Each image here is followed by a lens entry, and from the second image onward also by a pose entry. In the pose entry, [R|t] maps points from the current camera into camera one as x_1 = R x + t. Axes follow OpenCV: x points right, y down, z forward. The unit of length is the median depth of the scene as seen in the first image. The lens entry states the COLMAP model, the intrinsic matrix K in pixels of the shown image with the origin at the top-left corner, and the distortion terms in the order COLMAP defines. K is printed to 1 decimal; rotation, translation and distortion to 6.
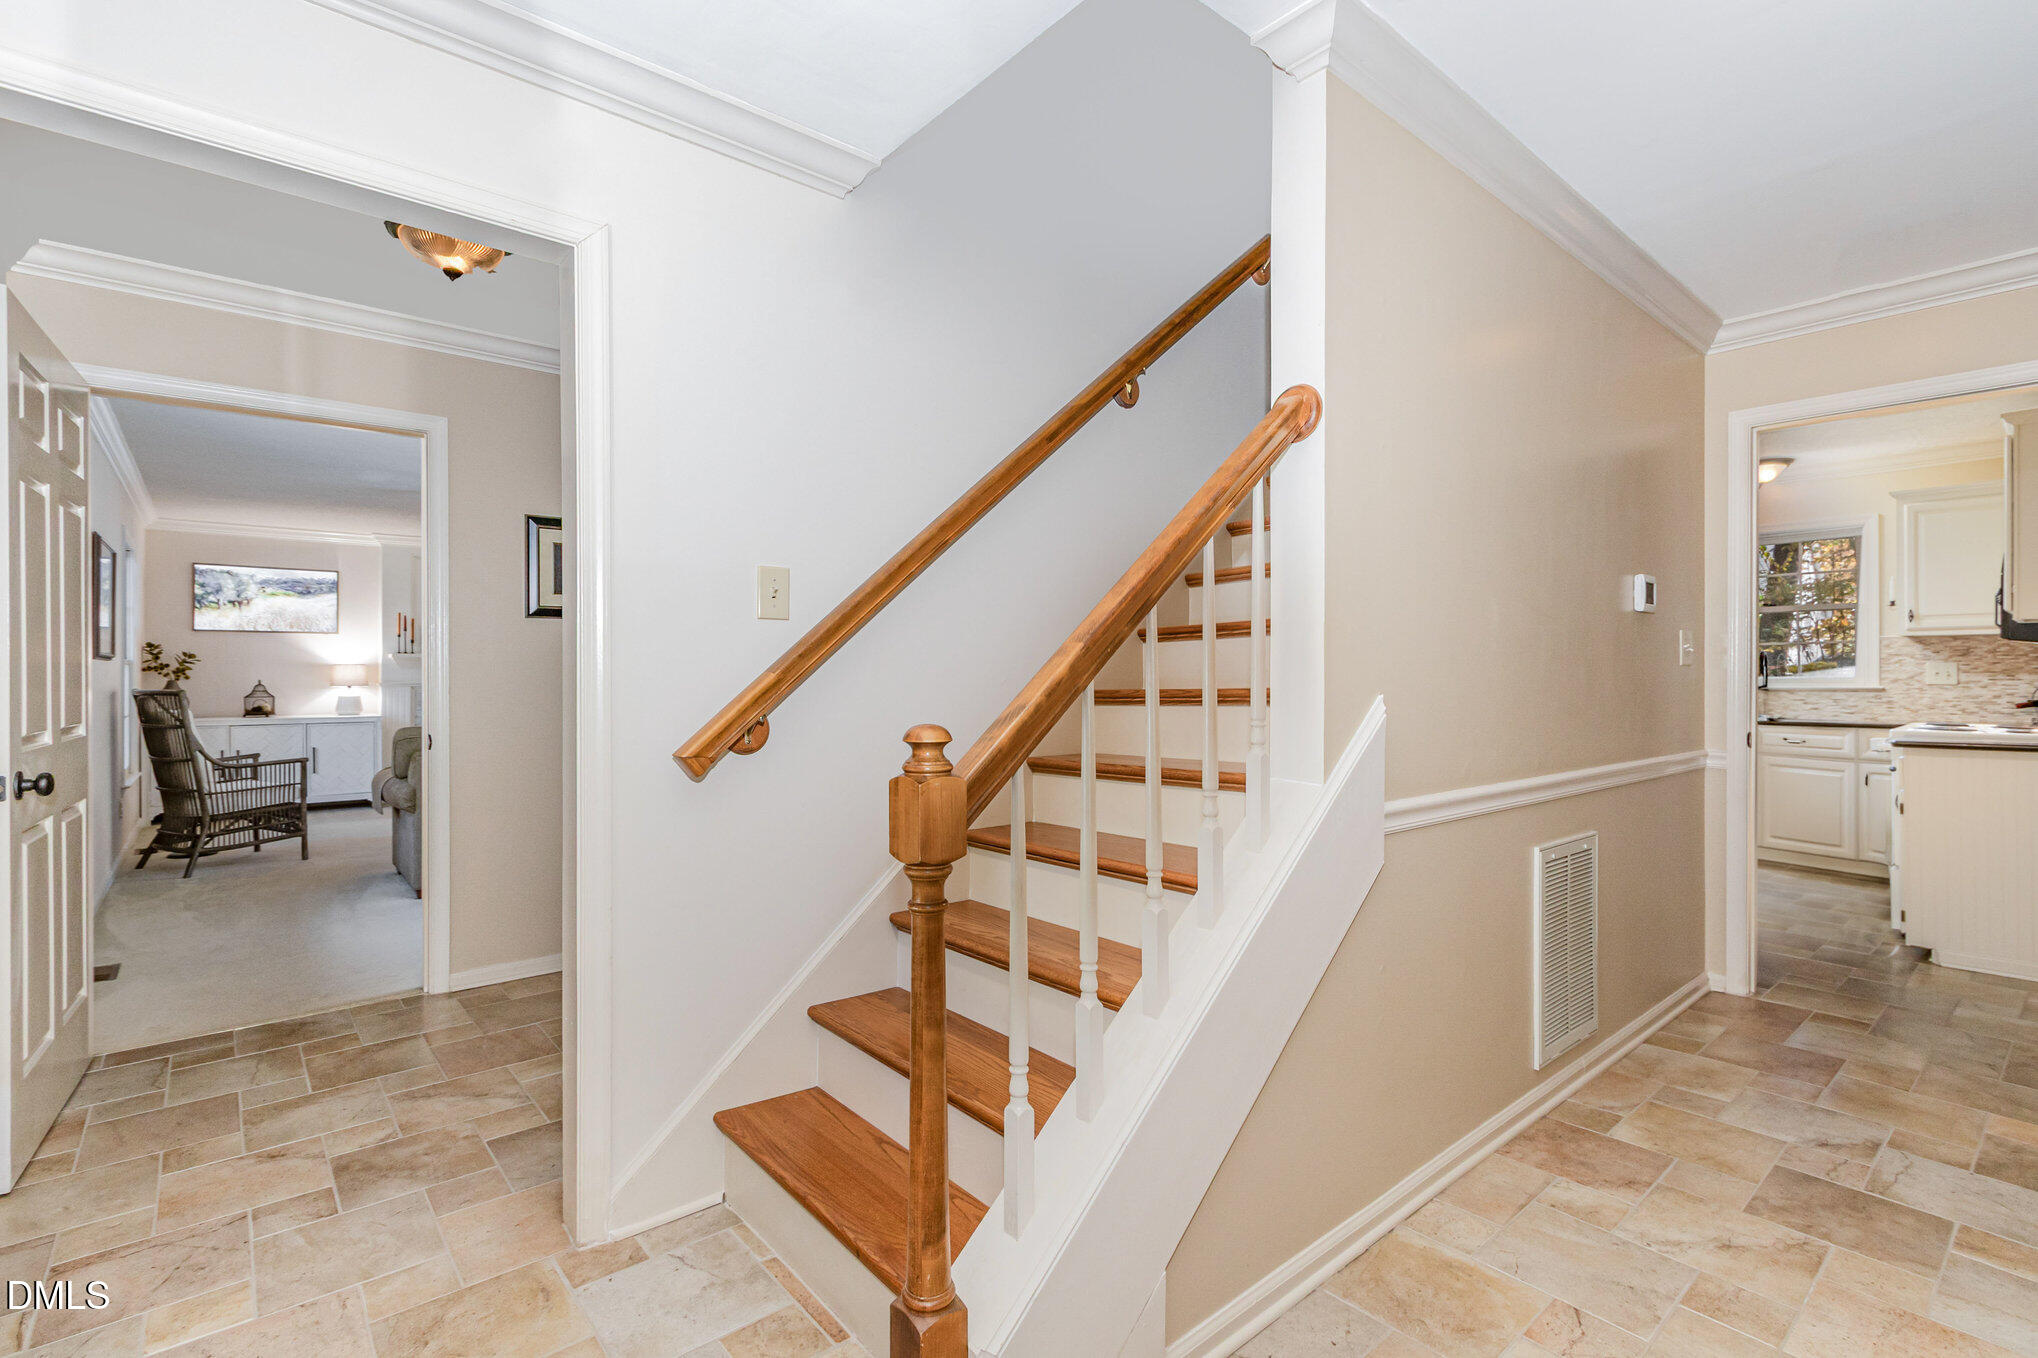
lens RADIAL K [[935.9, 0, 1014.2], [0, 935.9, 674.0], [0, 0, 1]] dist [0.001556, 0.000181]
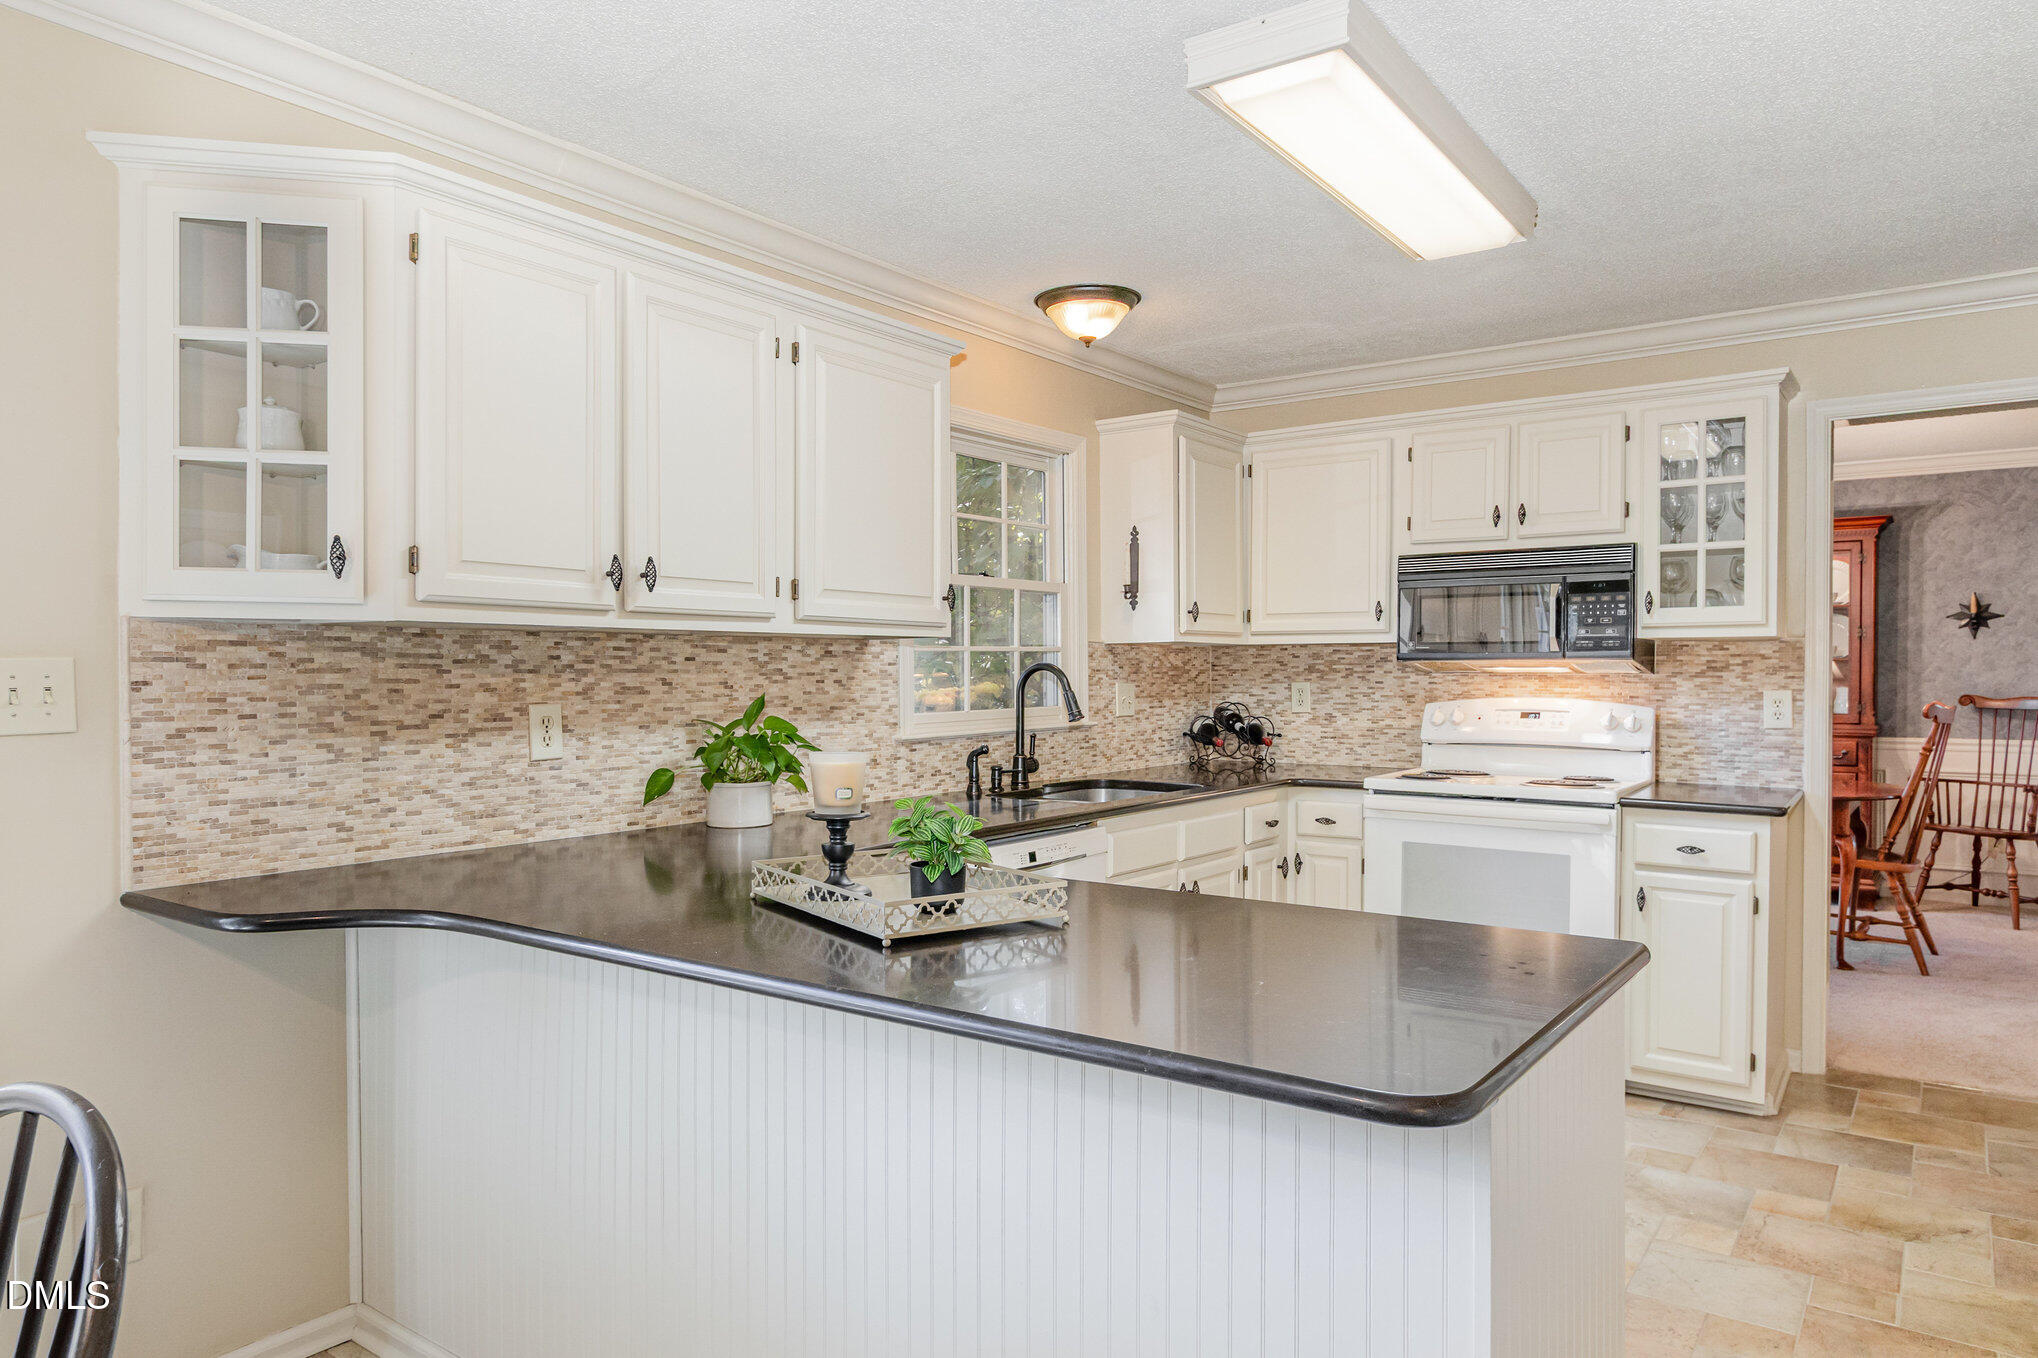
lens RADIAL K [[1297.9, 0, 1011.9], [0, 1297.9, 685.1], [0, 0, 1]] dist [0.003536, -0.003703]
pose [[-0.239990, -0.008393, 0.970739, 0.117341], [0.000050, 0.999963, 0.008658, -0.018993], [-0.970775, 0.002126, -0.239980, 1.315956]]
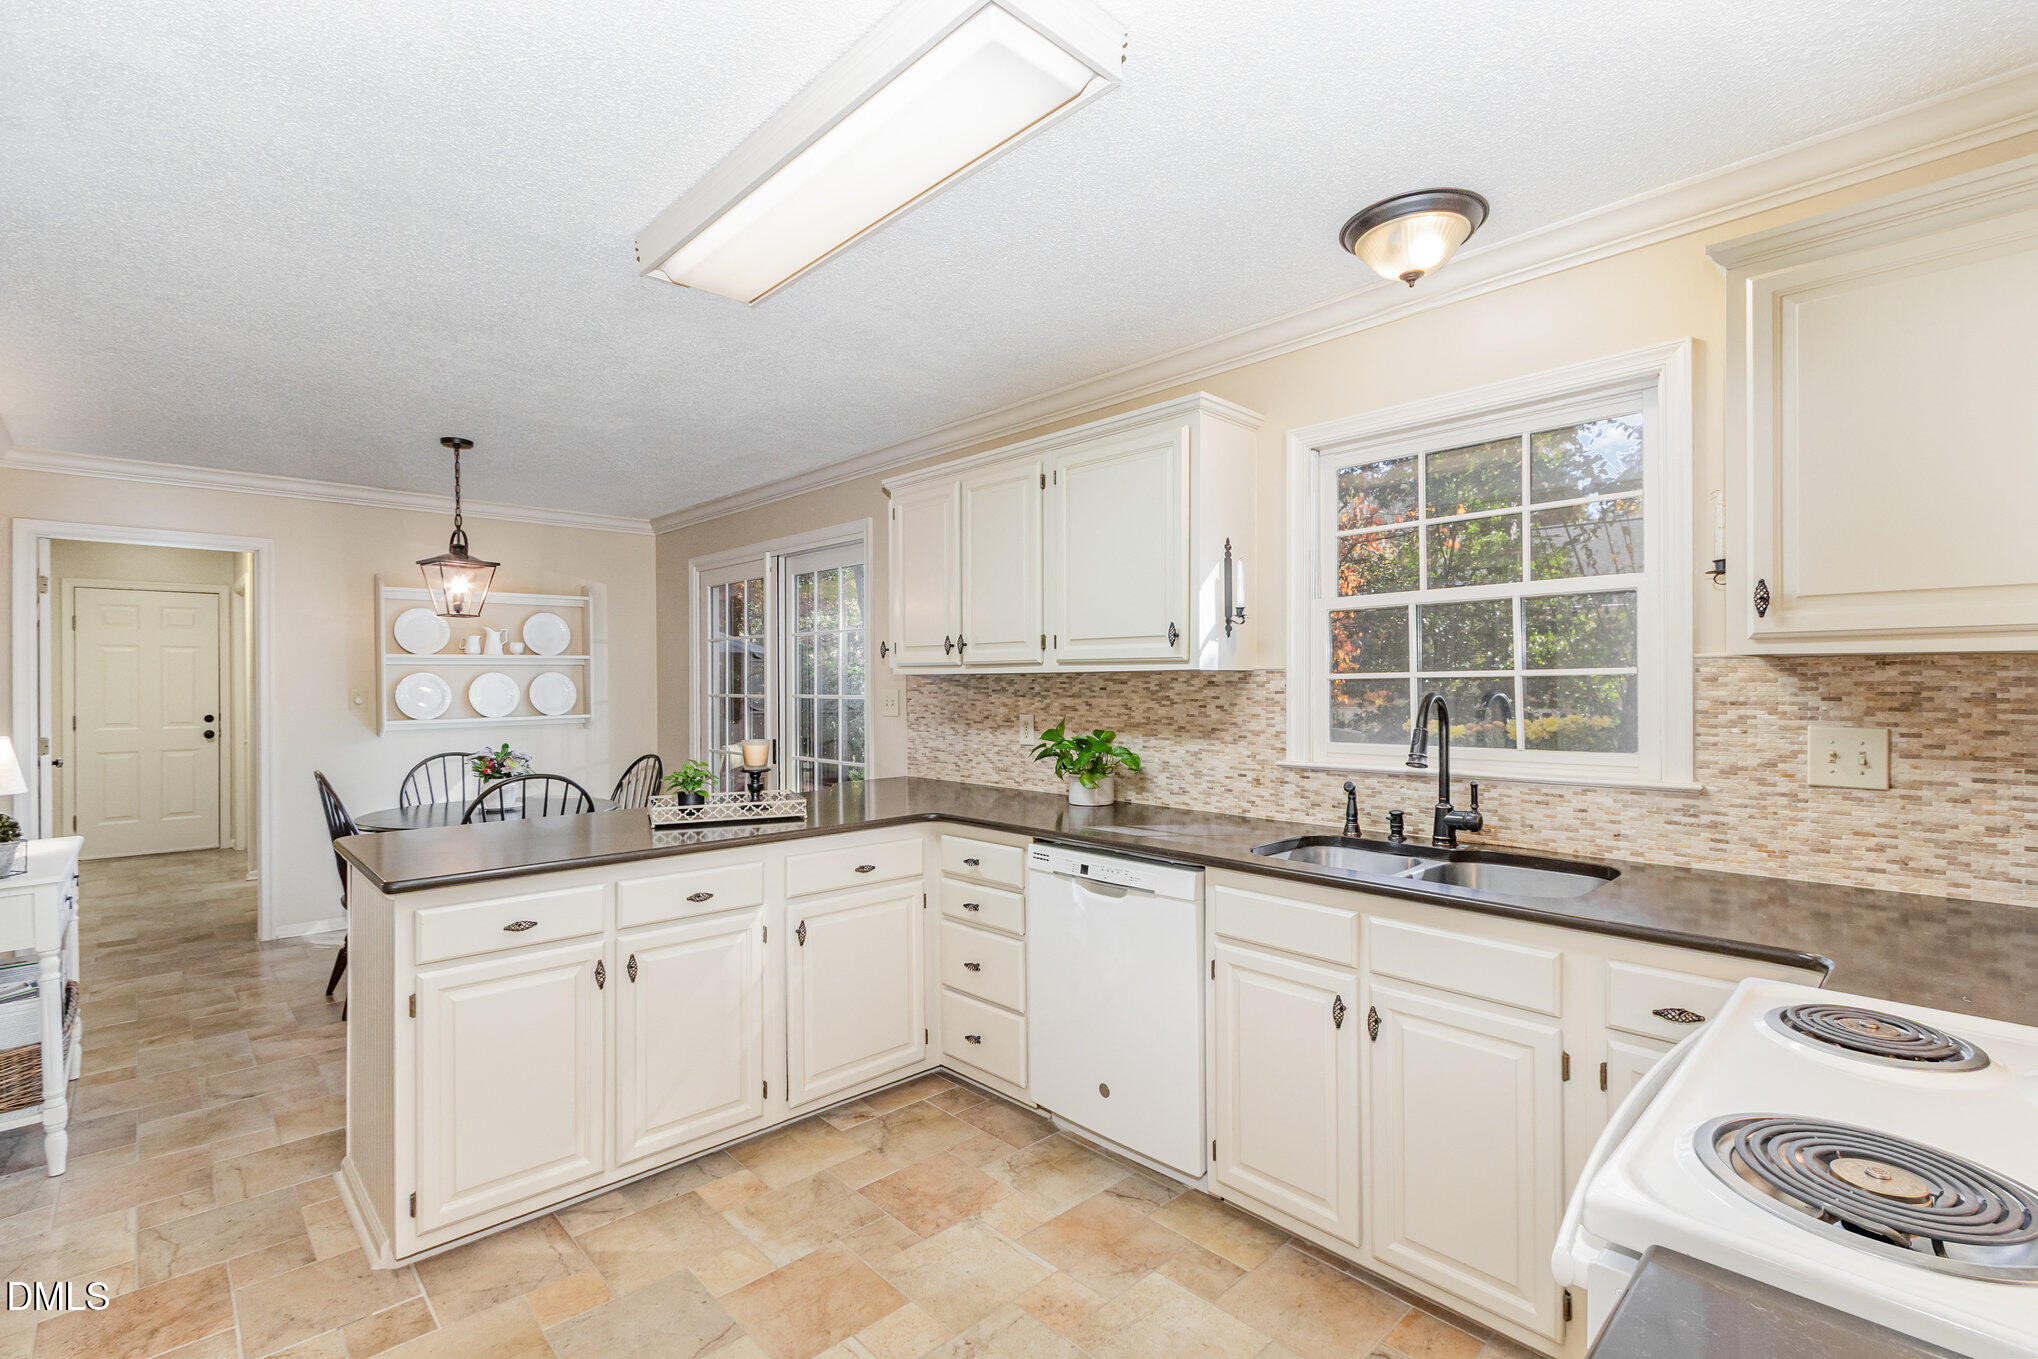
lens RADIAL K [[929.1, 0, 1016.6], [0, 929.1, 687.6], [0, 0, 1]] dist [0.001925, -0.000556]
pose [[0.998593, -0.005519, 0.052747, 0.655871], [0.005070, 0.999950, 0.008648, -0.032904], [-0.052792, -0.008369, 0.998570, 0.663898]]
